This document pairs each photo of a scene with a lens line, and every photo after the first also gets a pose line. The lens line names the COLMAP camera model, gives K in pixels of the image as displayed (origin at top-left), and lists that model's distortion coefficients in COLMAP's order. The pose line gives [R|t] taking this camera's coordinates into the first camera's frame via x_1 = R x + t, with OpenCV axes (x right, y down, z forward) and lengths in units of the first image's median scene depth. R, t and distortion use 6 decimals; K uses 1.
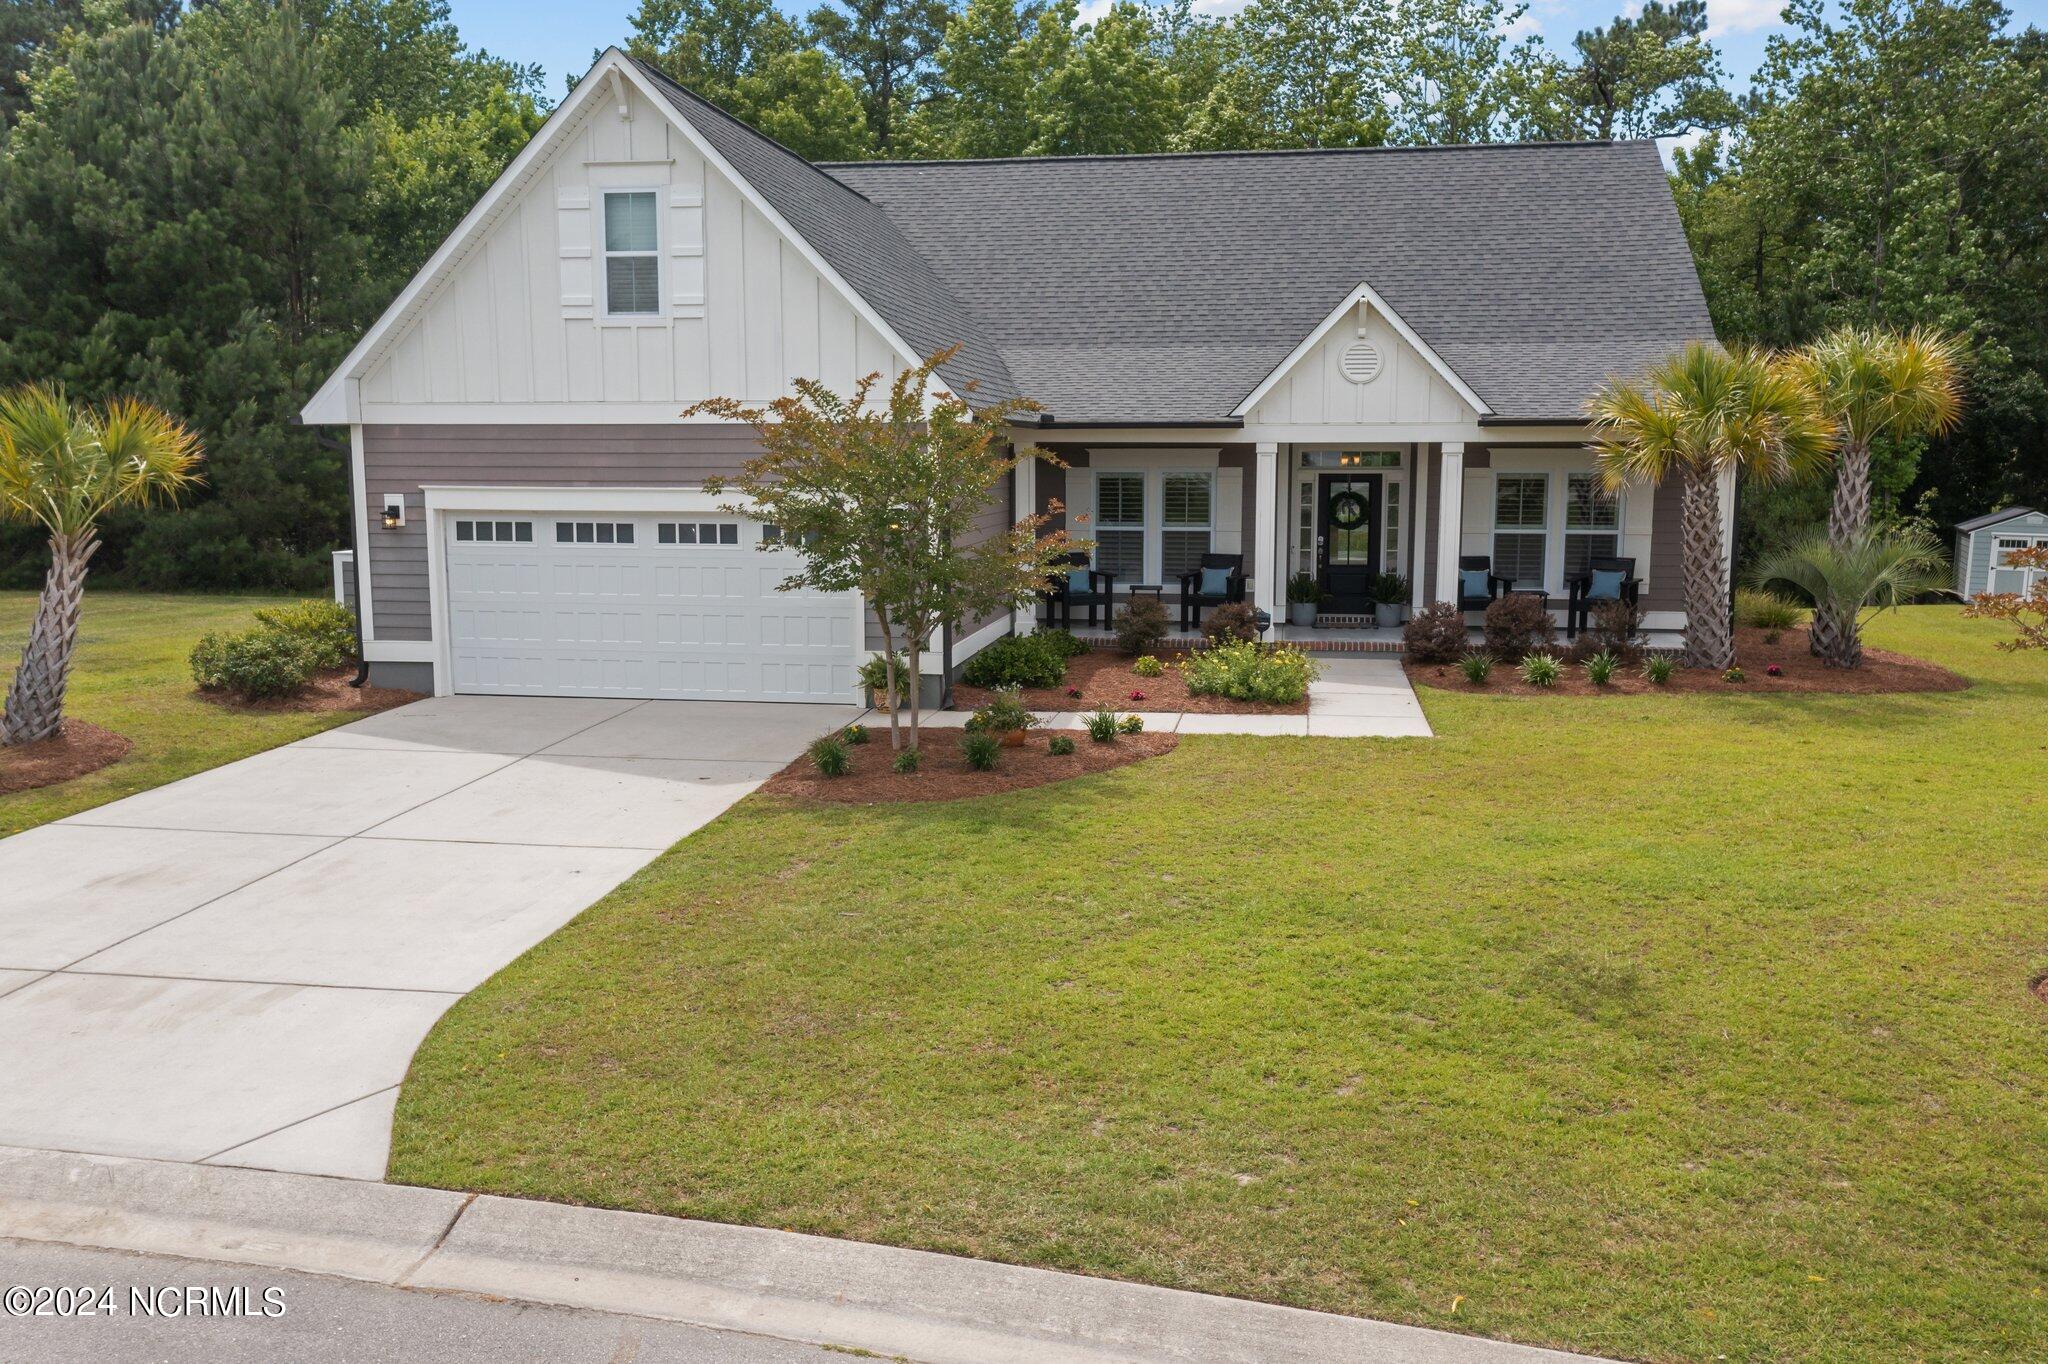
lens RADIAL K [[1639.2, 0, 1024.0], [0, 1639.2, 682.0], [0, 0, 1]] dist [-0.028934, -0.000892]
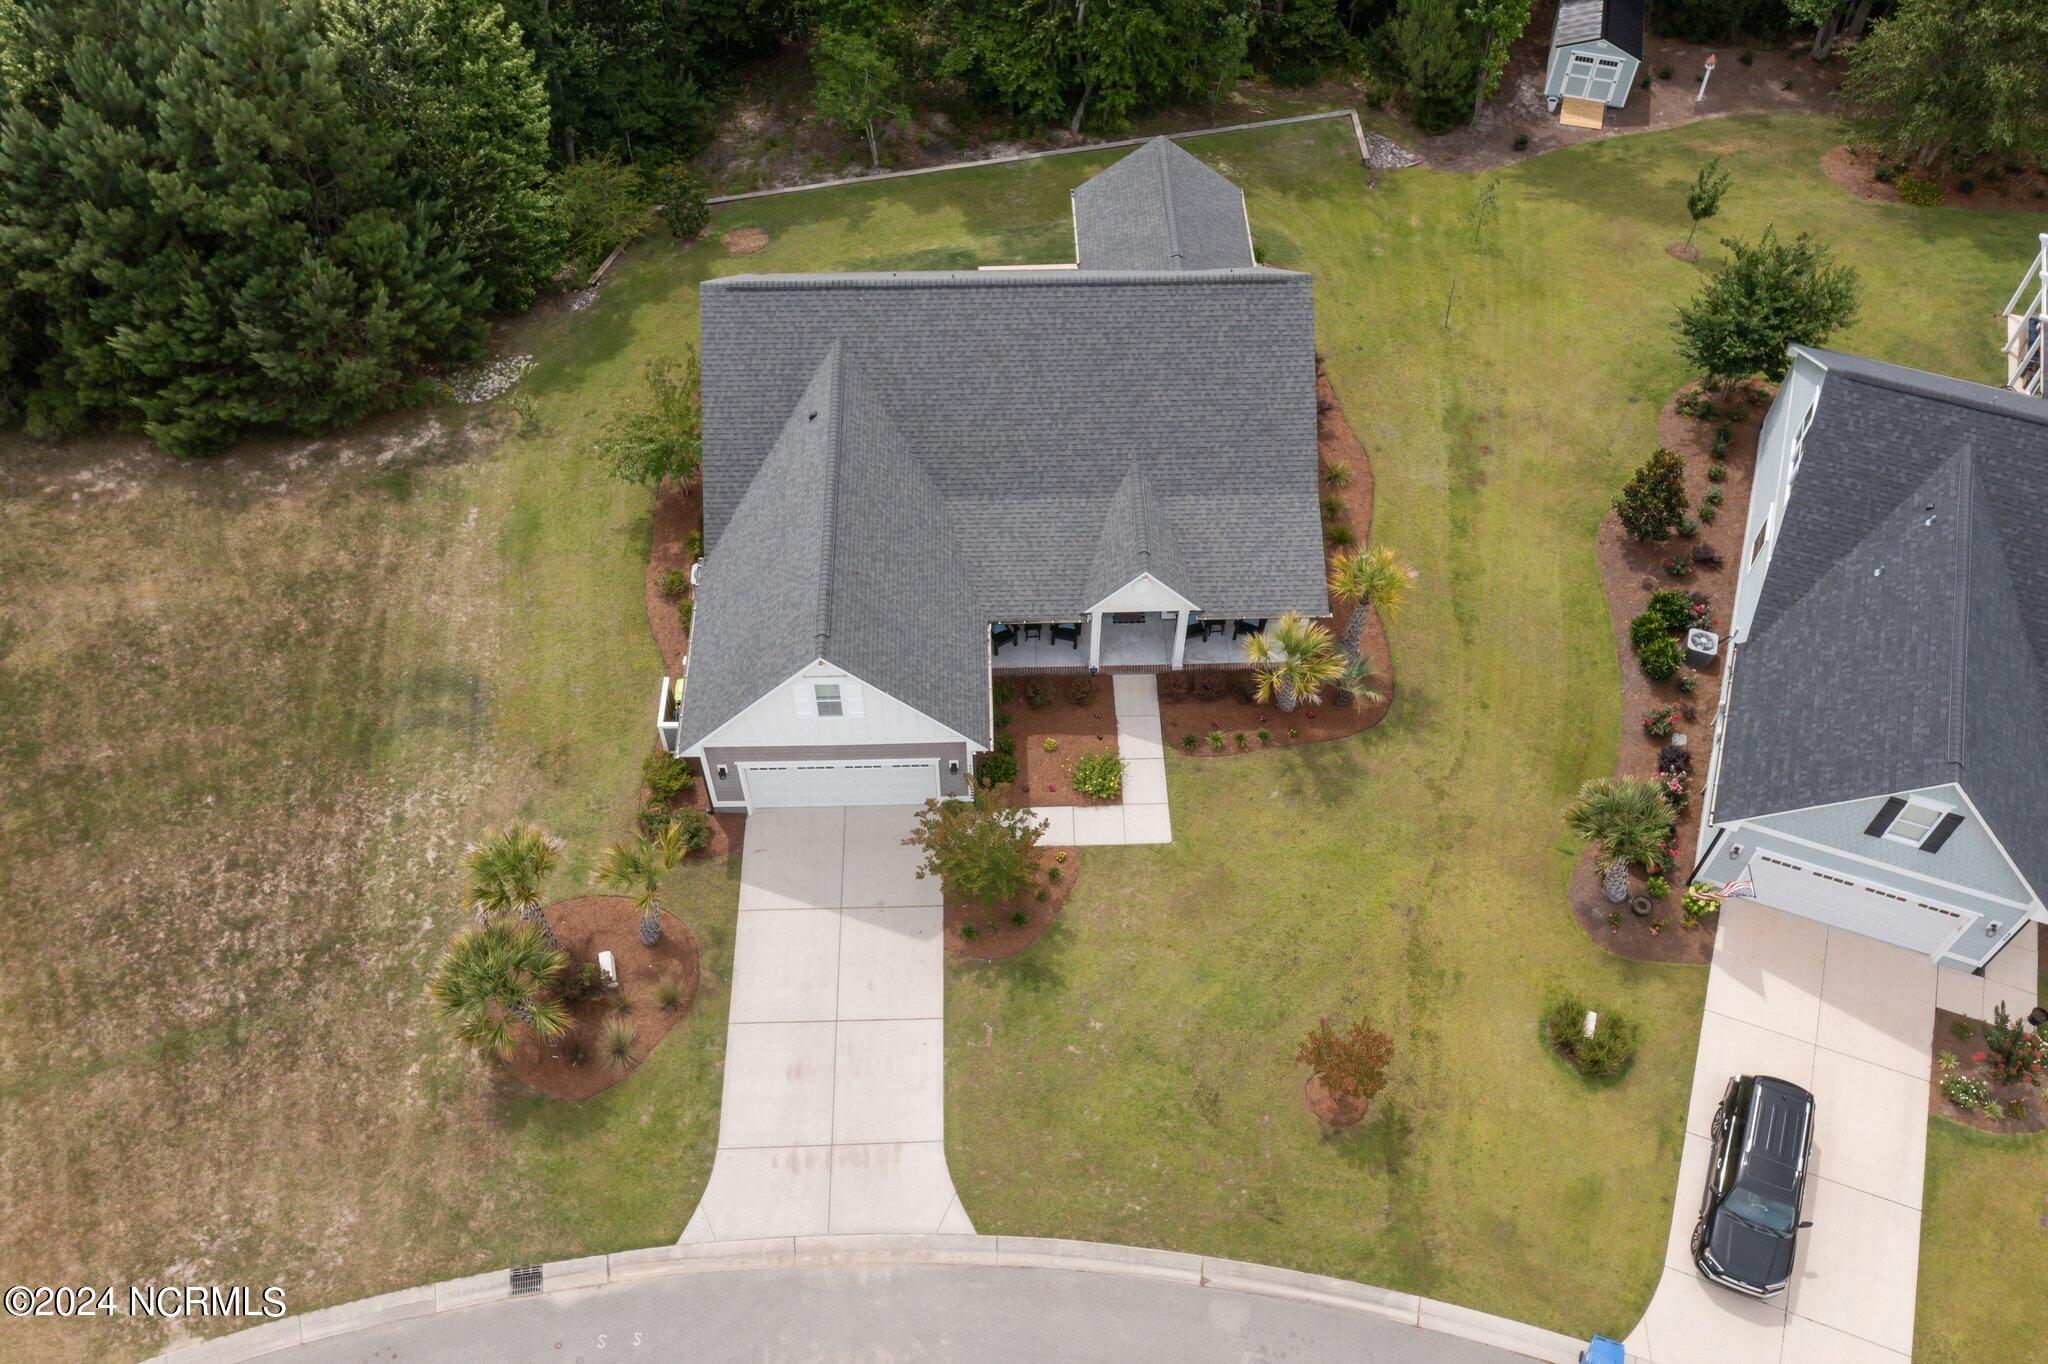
lens RADIAL K [[1617.0, 0, 1024.0], [0, 1617.0, 682.0], [0, 0, 1]] dist [-0.008732, 0.011169]
pose [[0.981368, -0.147598, 0.123011, -0.469526], [0.017066, 0.704655, 0.709345, -3.489734], [-0.191379, -0.694029, 0.694045, -1.057213]]
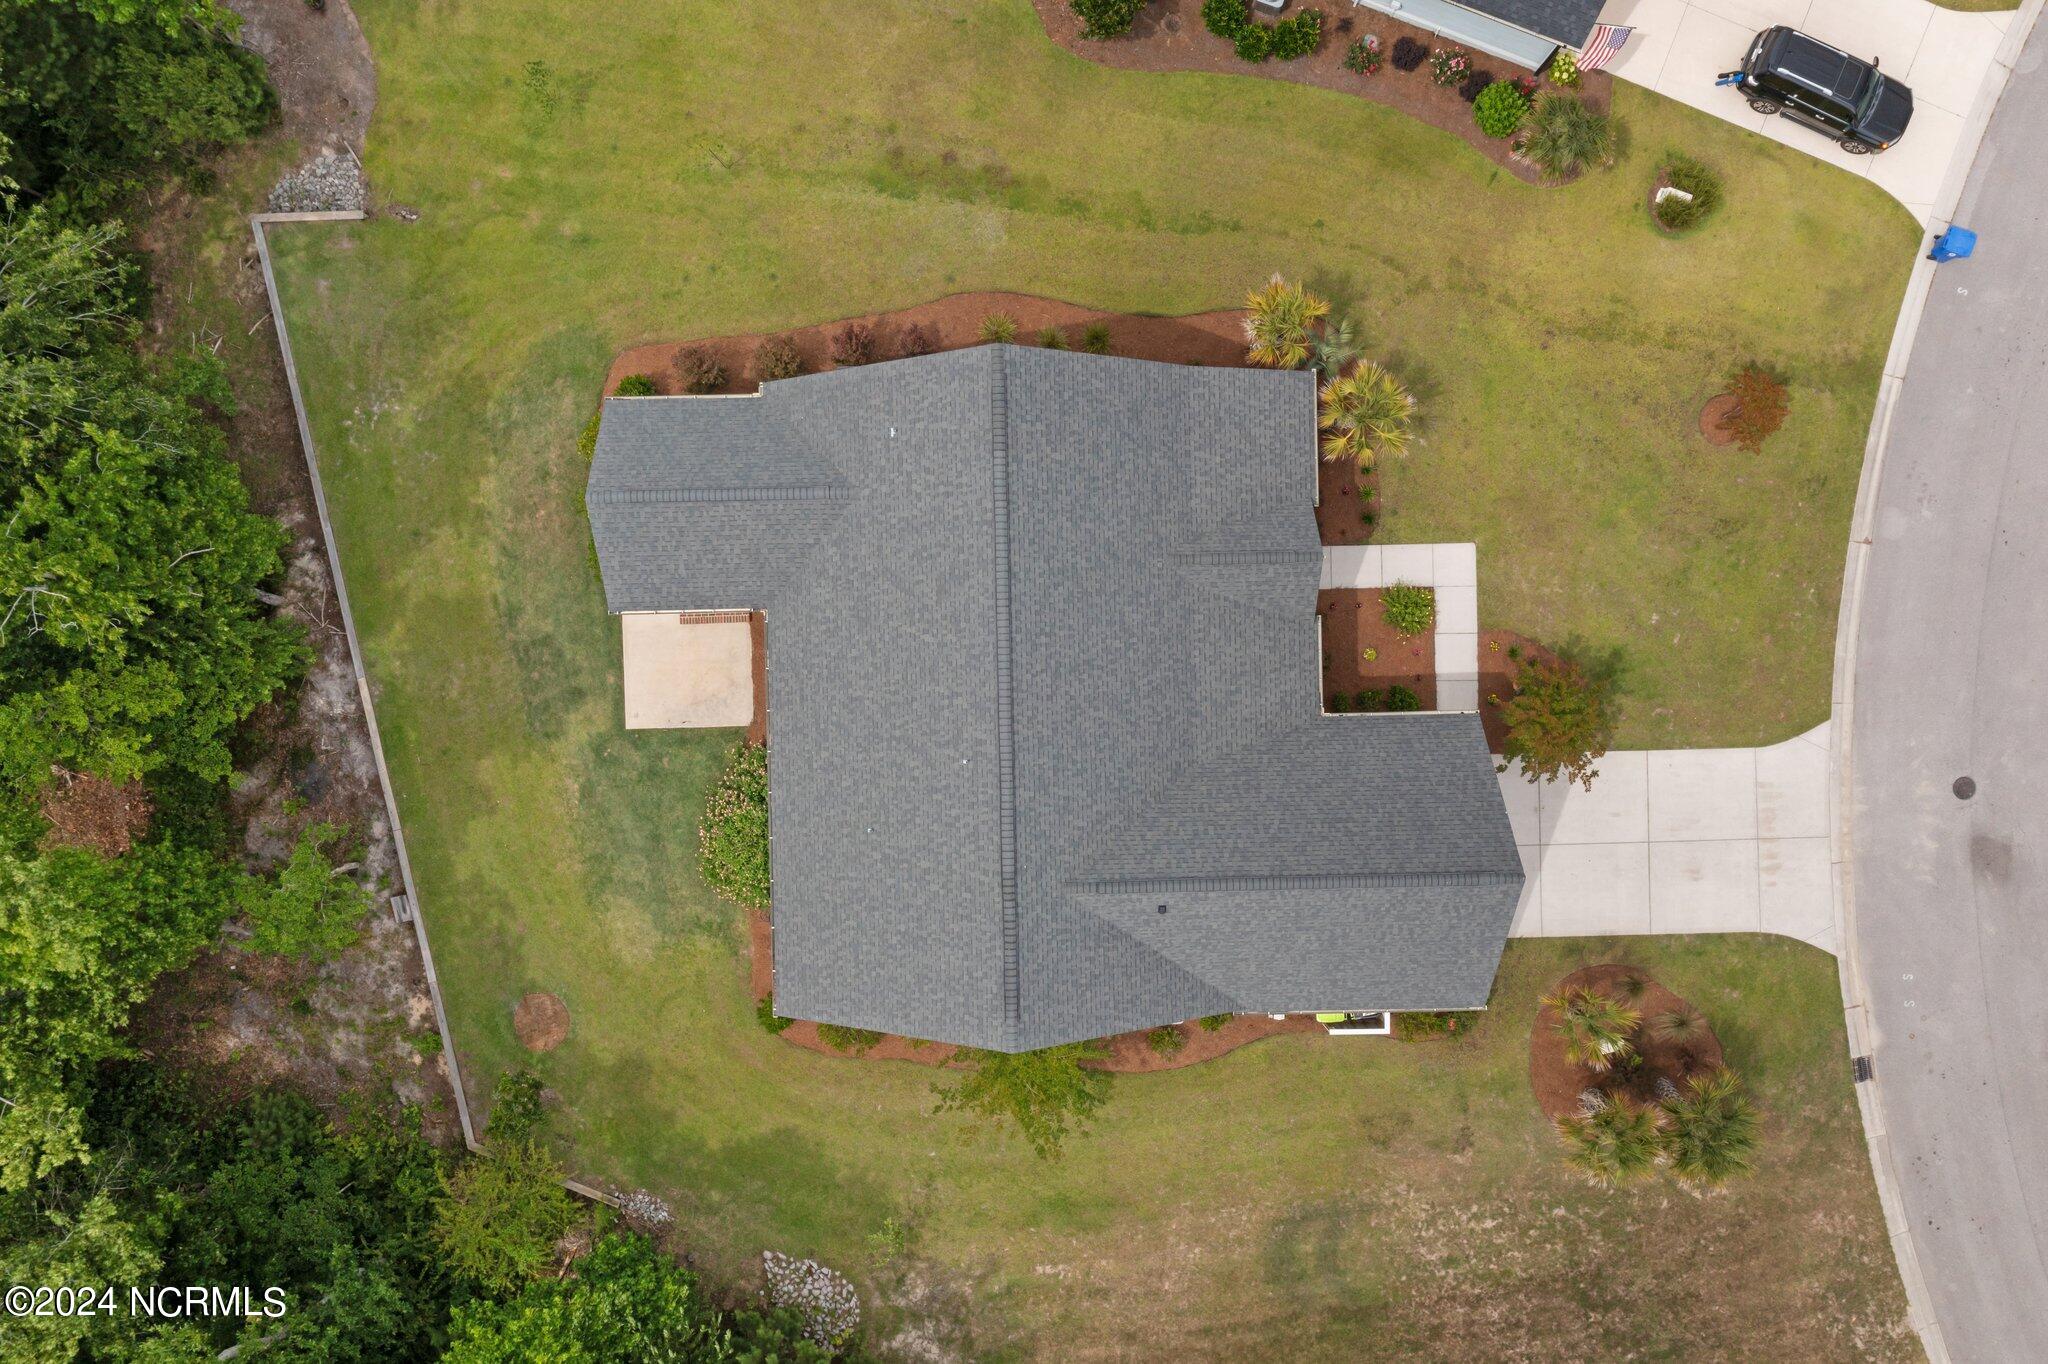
lens RADIAL K [[1613.6, 0, 1024.0], [0, 1613.6, 682.0], [0, 0, 1]] dist [0.000566, -0.004312]
pose [[-0.185626, -0.982614, -0.003664, 0.291114], [0.139884, -0.030116, 0.989710, -4.992472], [-0.972613, 0.183203, 0.143042, 2.426362]]
